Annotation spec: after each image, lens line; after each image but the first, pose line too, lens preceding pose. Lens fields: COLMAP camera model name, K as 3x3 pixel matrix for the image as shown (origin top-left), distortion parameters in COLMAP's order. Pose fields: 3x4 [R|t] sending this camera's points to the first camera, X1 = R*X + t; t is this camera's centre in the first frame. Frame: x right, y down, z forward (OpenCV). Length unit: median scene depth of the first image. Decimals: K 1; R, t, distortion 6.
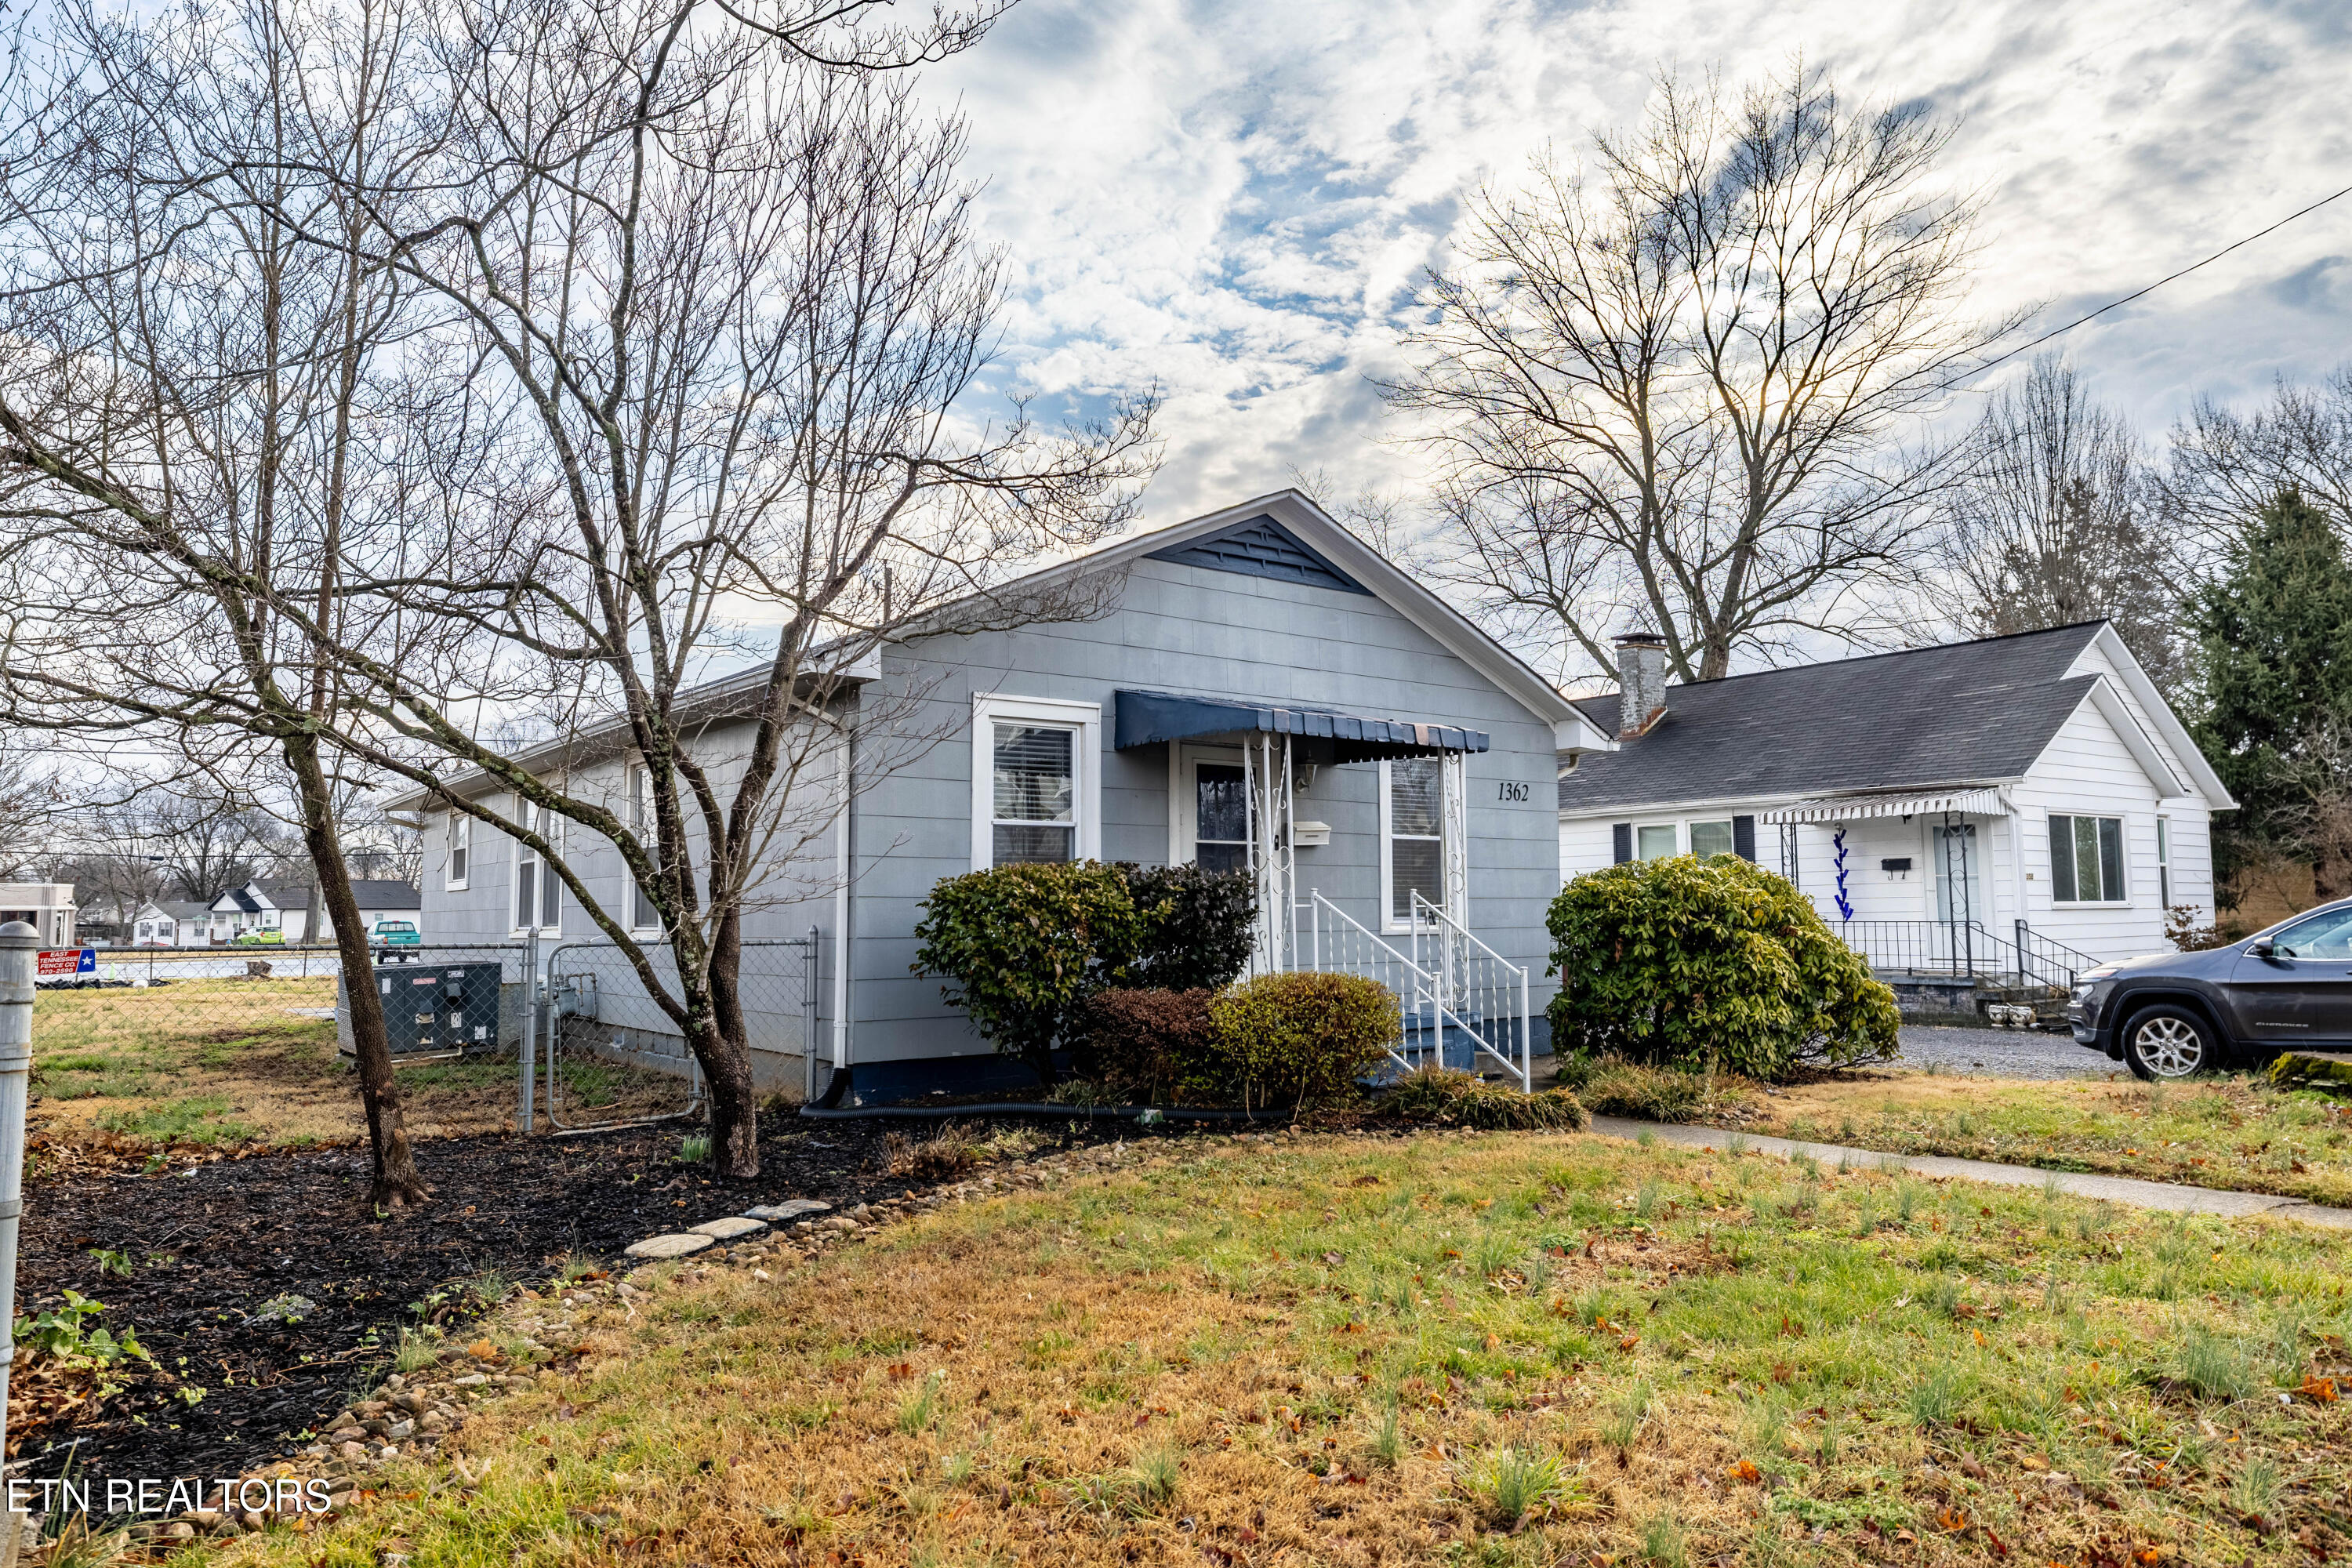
lens RADIAL K [[1486.3, 0, 1188.9], [0, 1486.3, 781.6], [0, 0, 1]] dist [-0.010004, 0.000608]
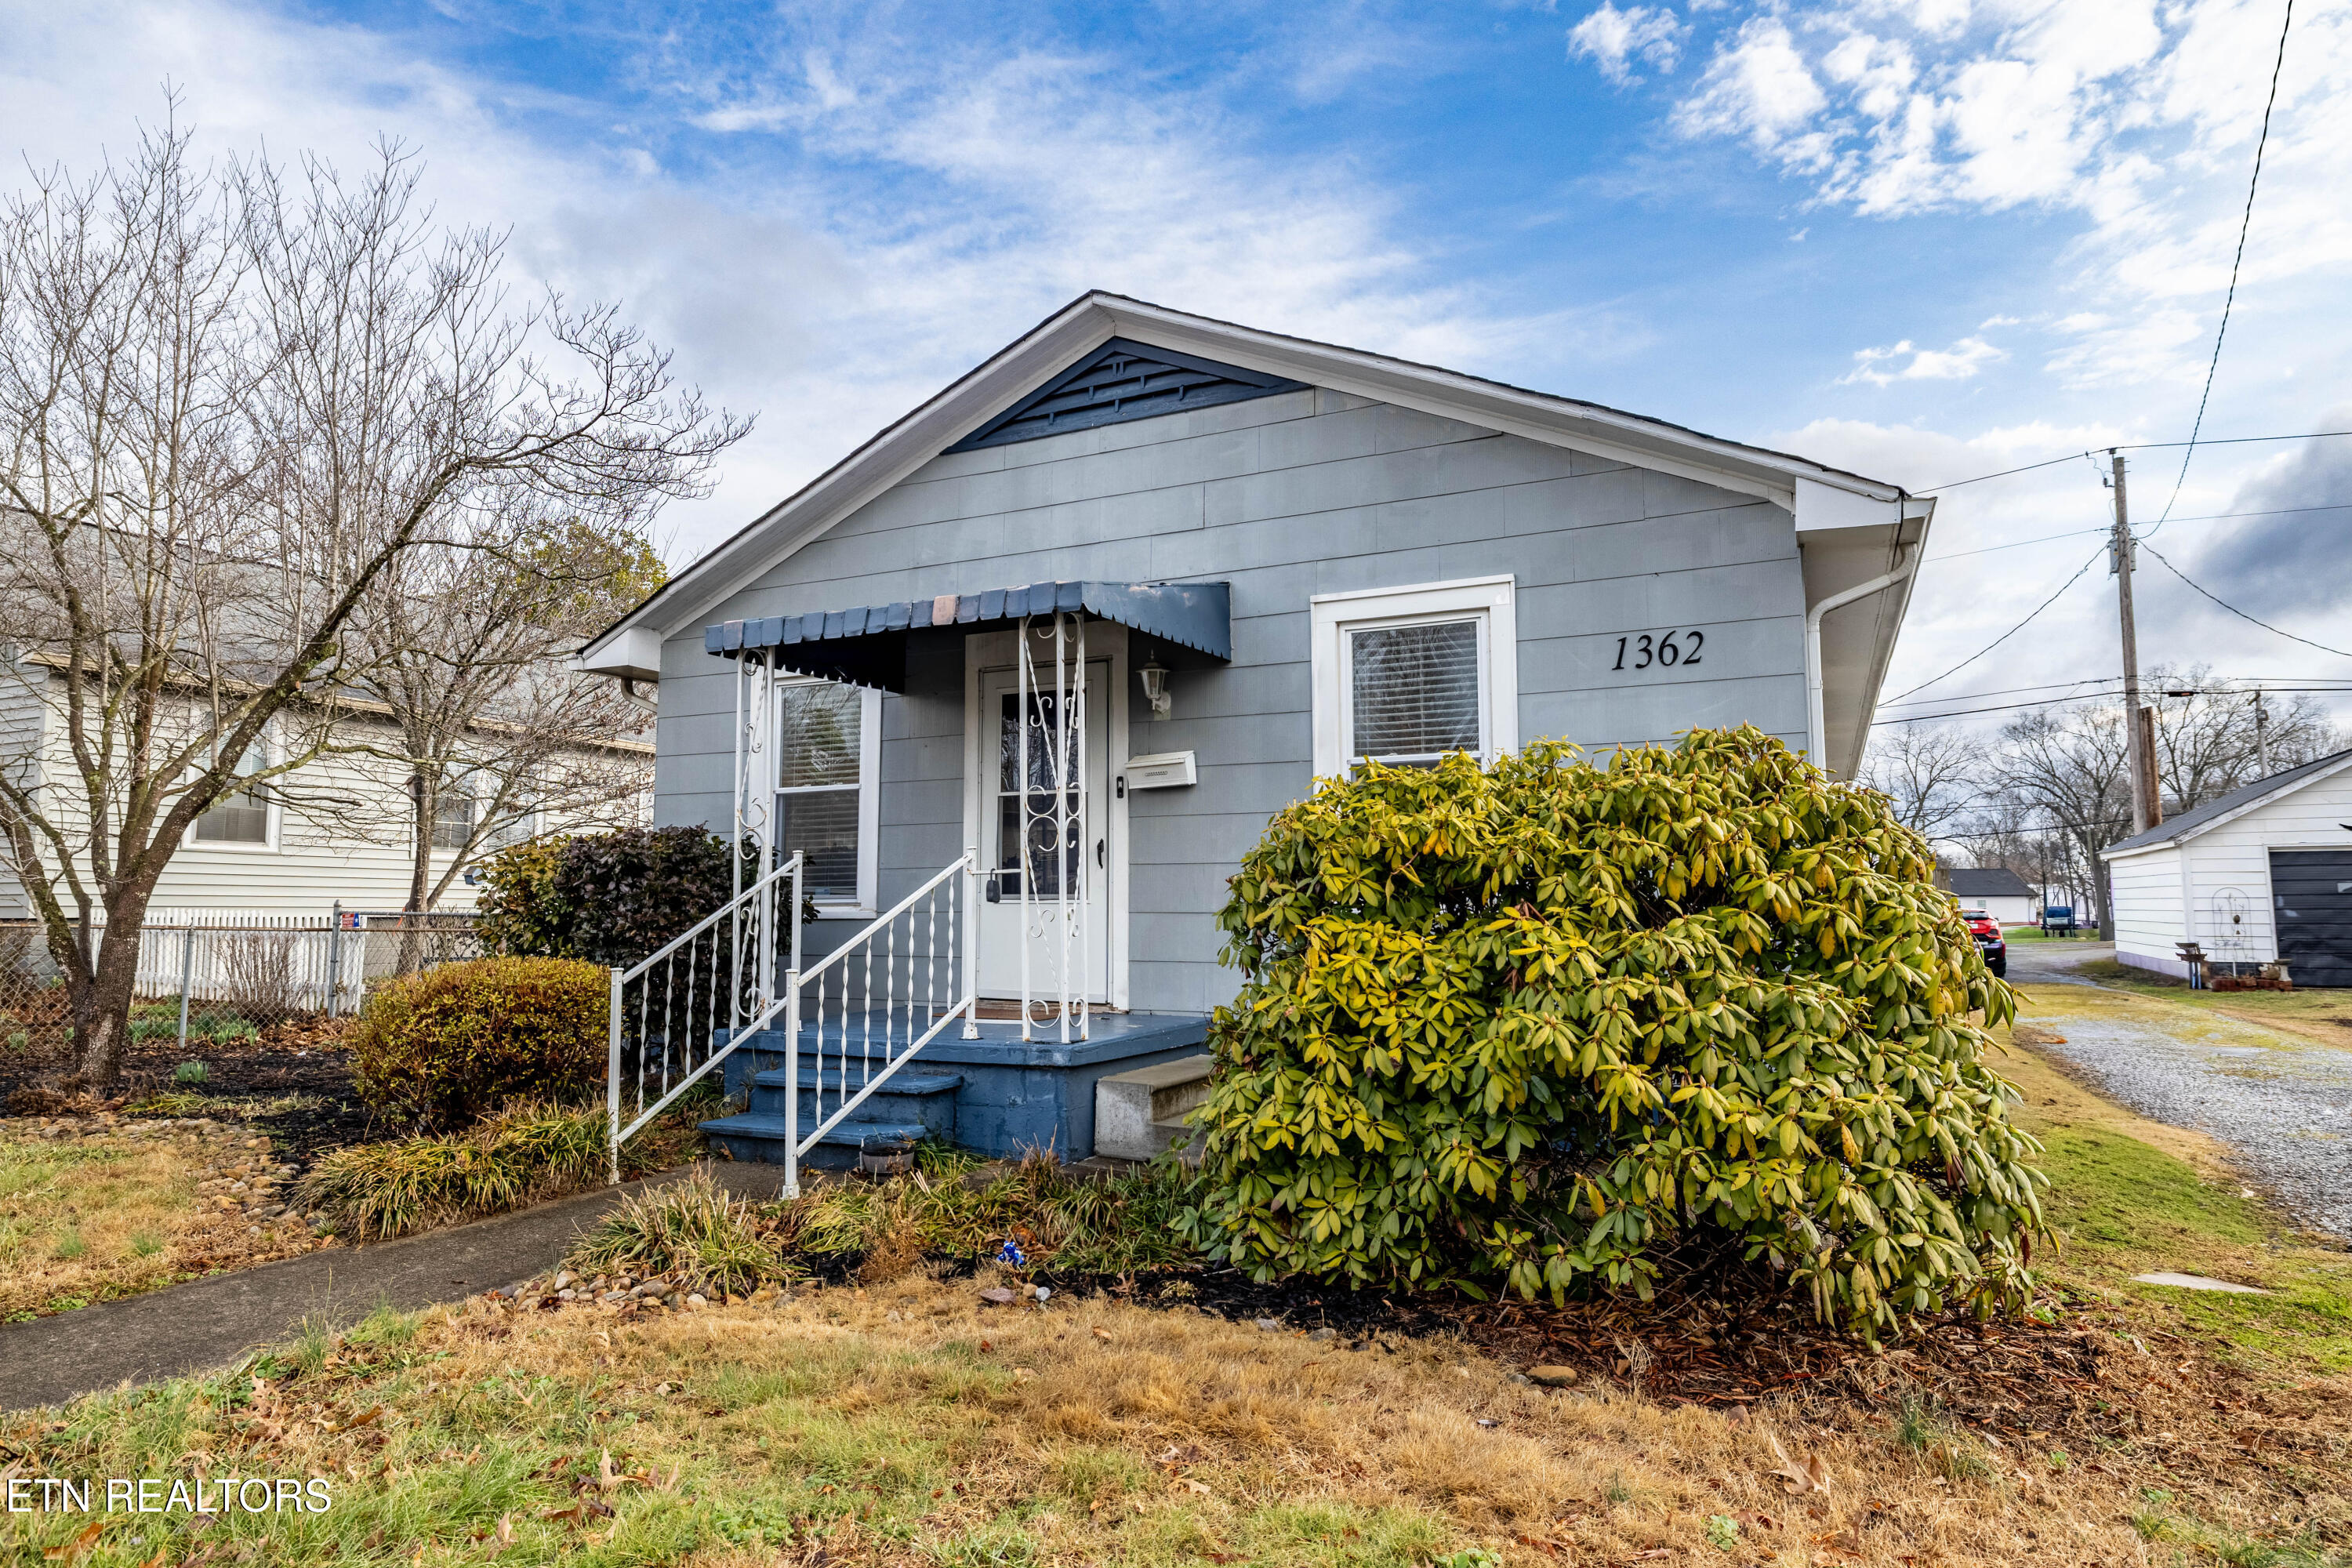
lens RADIAL K [[1358.9, 0, 1175.1], [0, 1358.9, 772.9], [0, 0, 1]] dist [-0.000848, 0.001980]
pose [[0.444700, -0.084976, -0.891640, 0.651524], [0.078416, 0.995361, -0.055752, 0.072590], [0.892240, -0.045126, 0.449300, 0.734209]]
